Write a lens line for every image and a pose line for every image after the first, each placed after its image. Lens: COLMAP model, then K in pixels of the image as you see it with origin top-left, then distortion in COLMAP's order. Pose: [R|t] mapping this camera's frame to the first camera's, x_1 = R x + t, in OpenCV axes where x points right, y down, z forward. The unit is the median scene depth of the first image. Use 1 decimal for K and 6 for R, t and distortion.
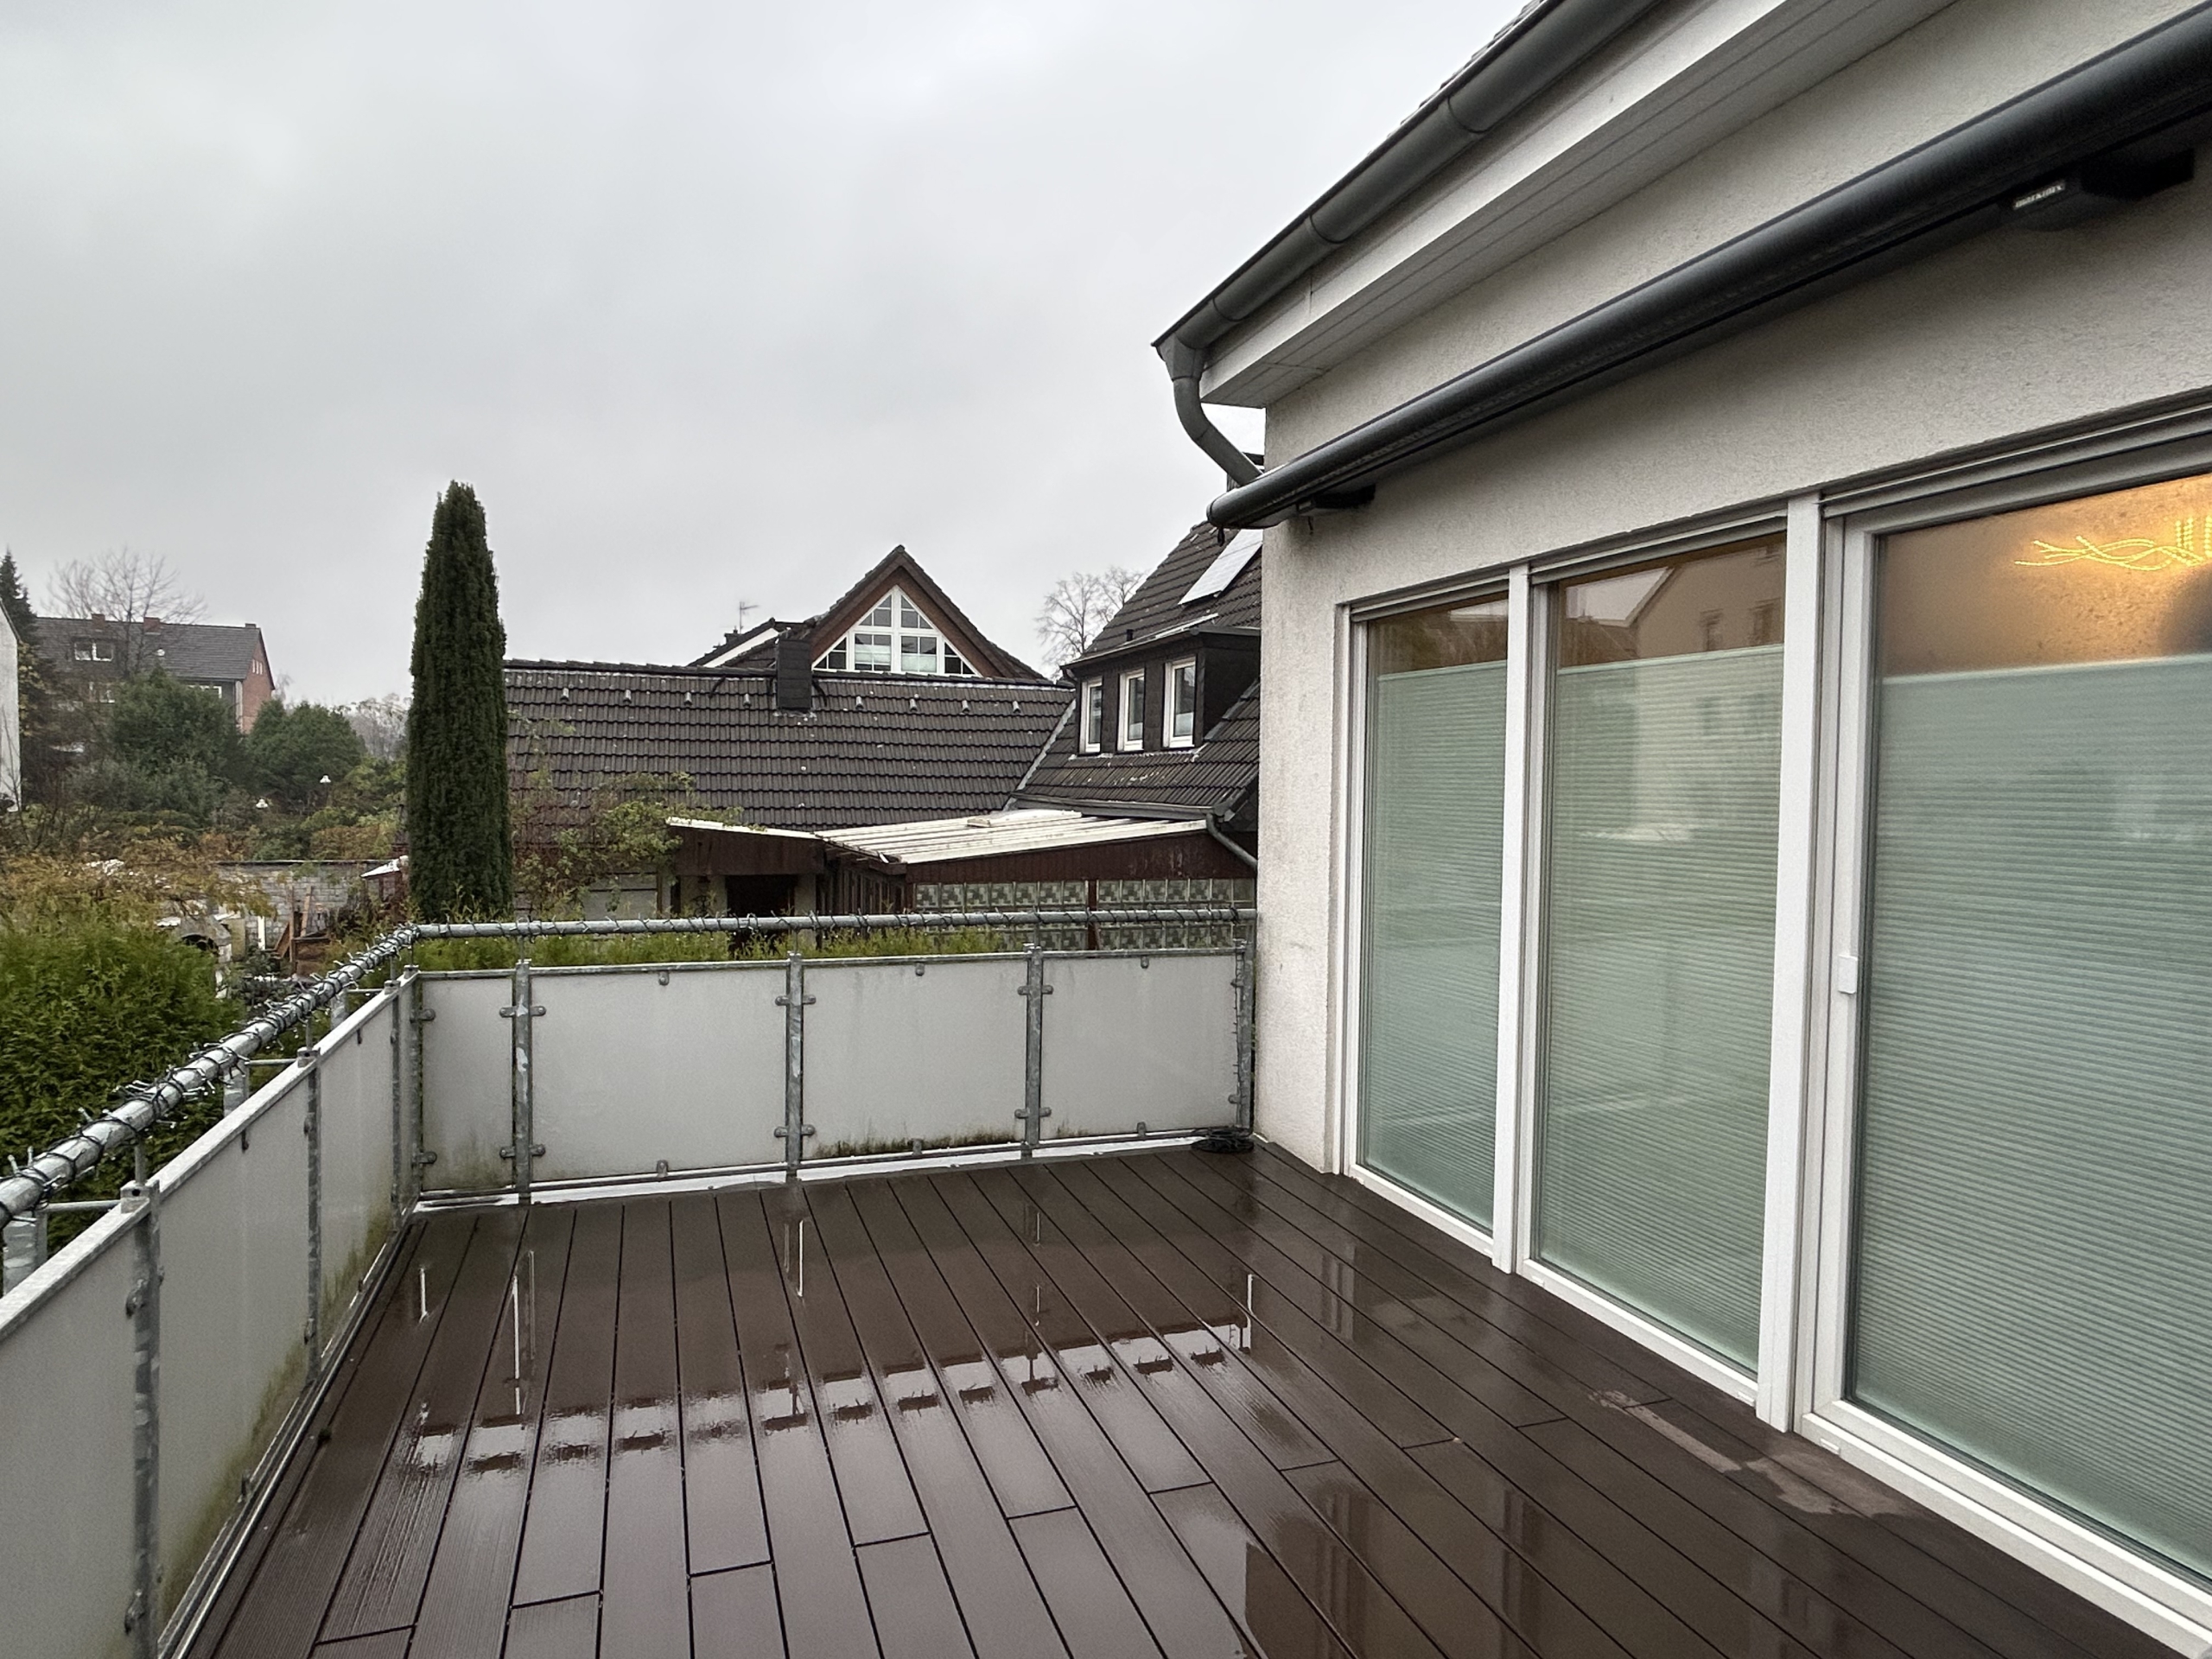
lens RADIAL K [[1231.4, 0, 1097.8], [0, 1231.4, 844.6], [0, 0, 1]] dist [-0.002493, -0.000489]
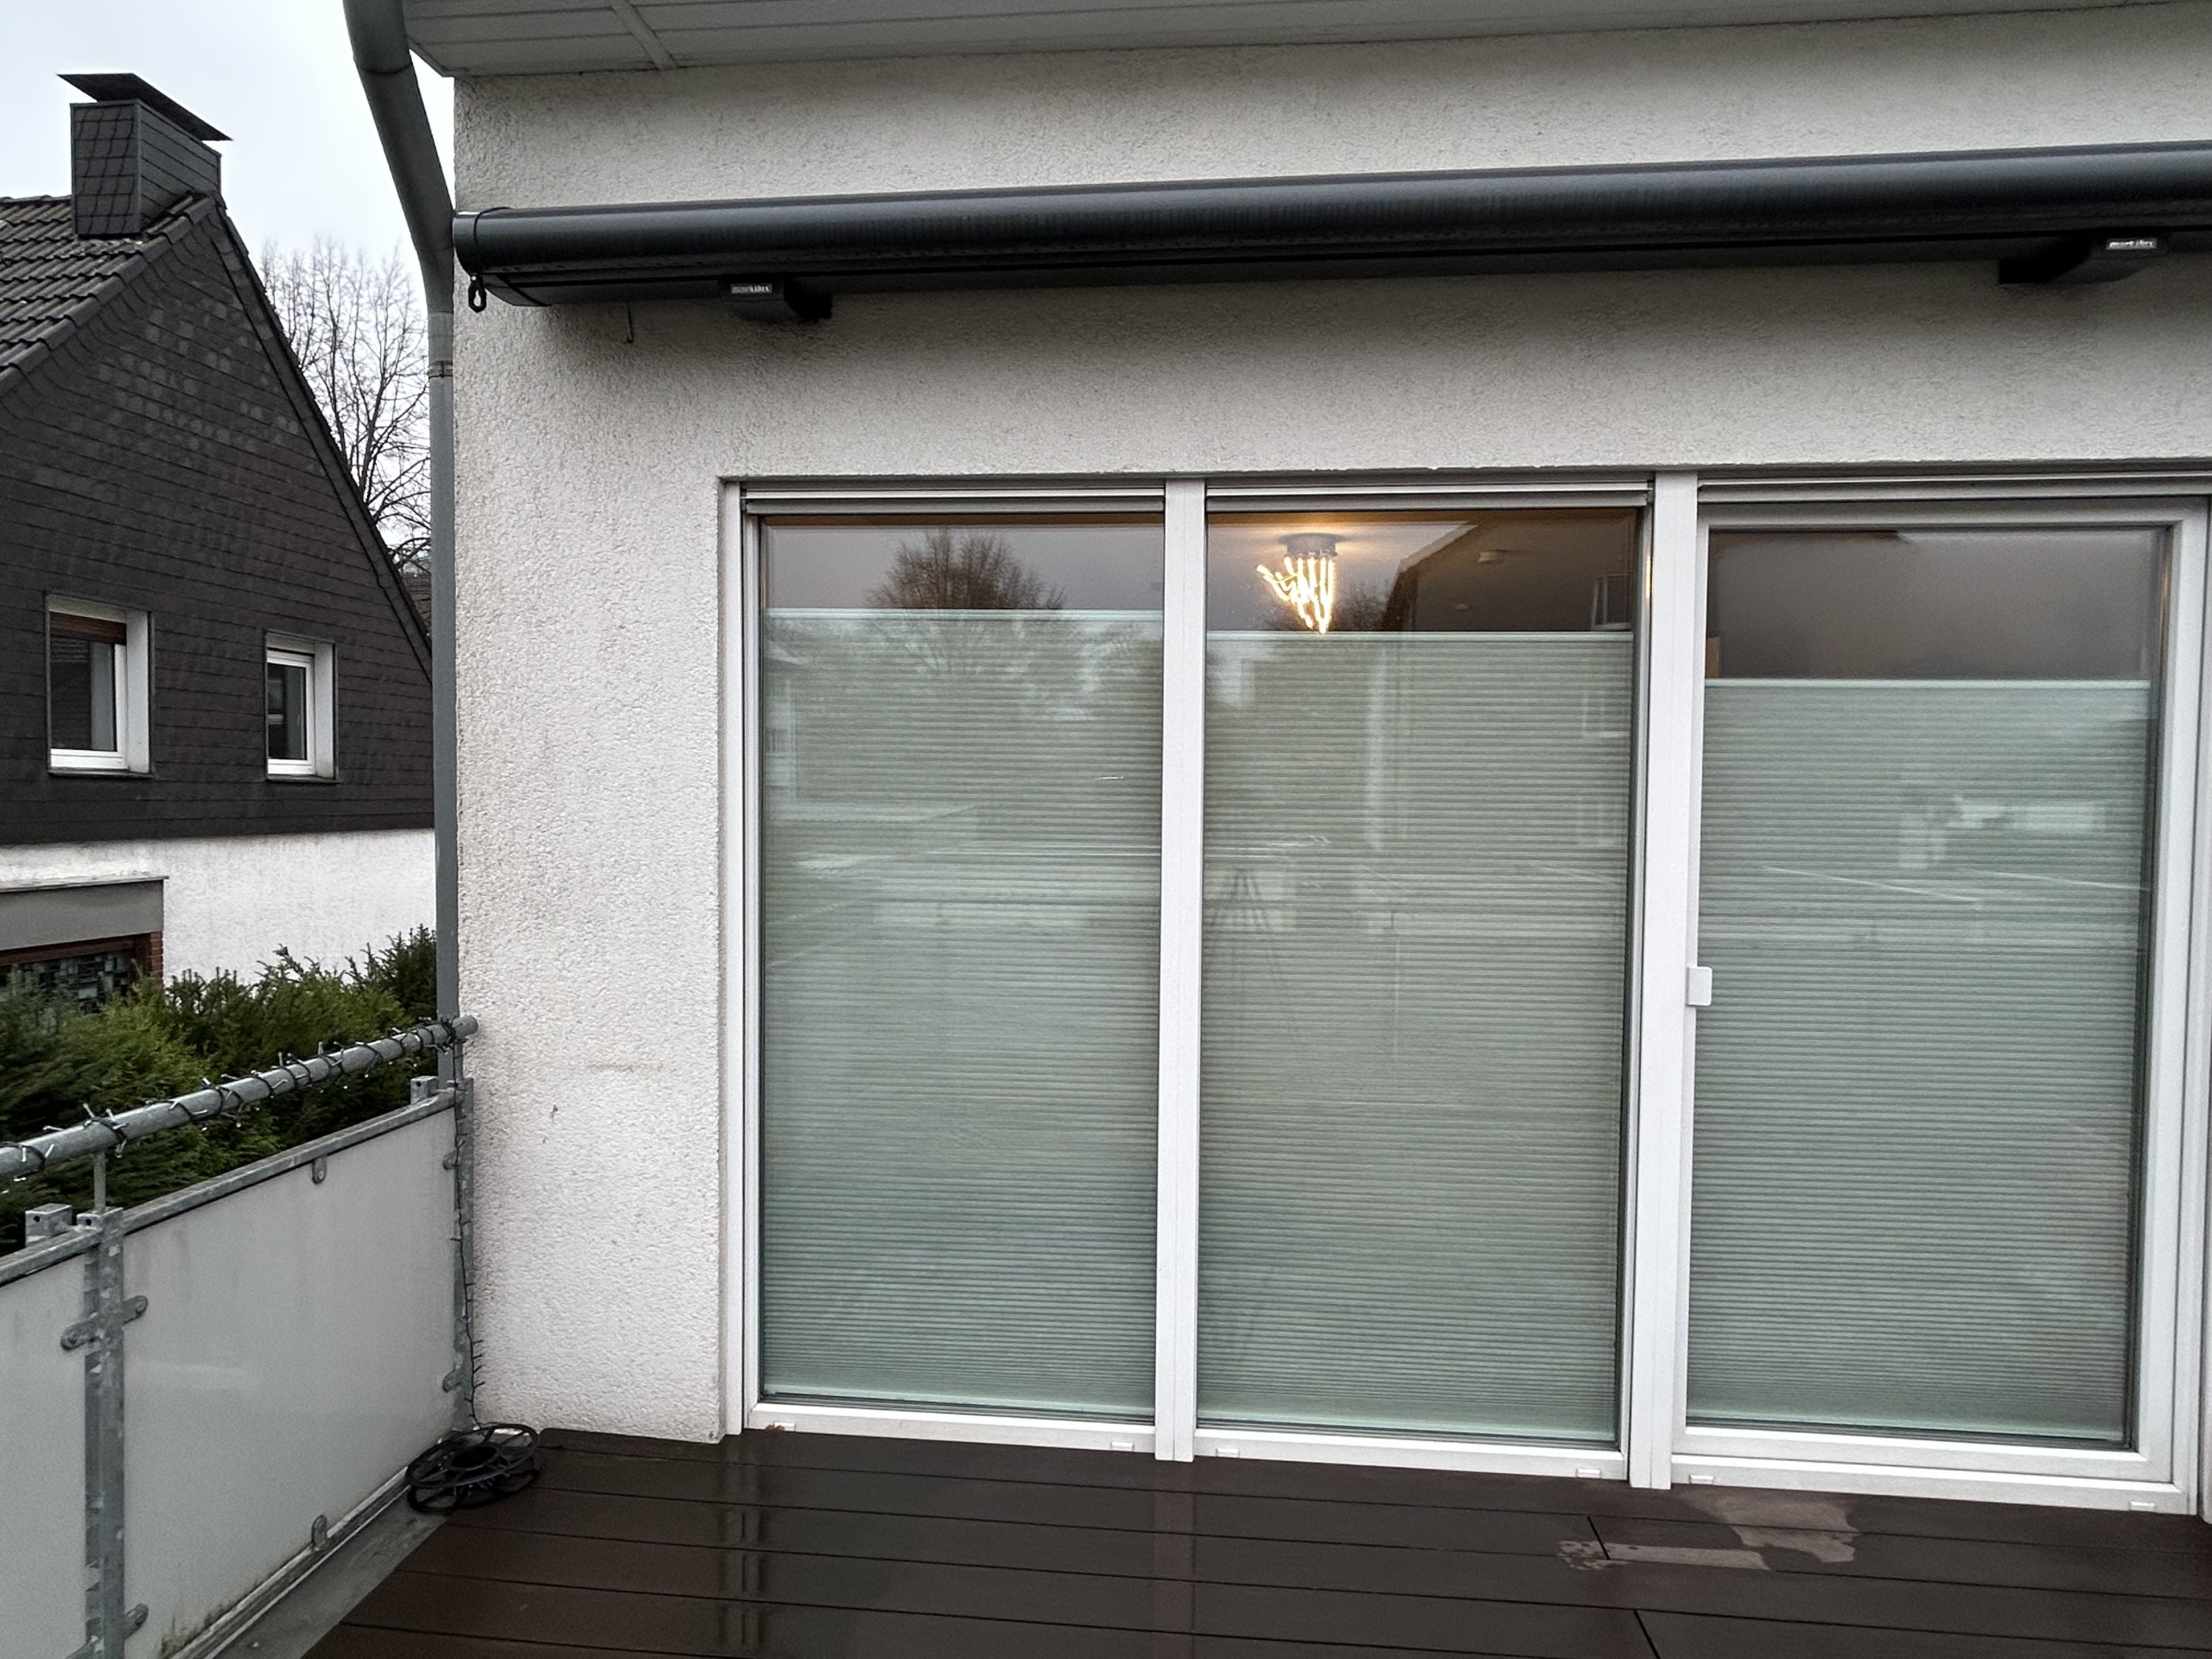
lens RADIAL K [[1231.4, 0, 1097.8], [0, 1231.4, 844.6], [0, 0, 1]] dist [-0.002493, -0.000489]
pose [[0.425938, -0.034813, 0.904082, -0.298426], [0.039205, 0.999031, 0.019999, -0.027316], [-0.903902, 0.026926, 0.426890, 0.660371]]
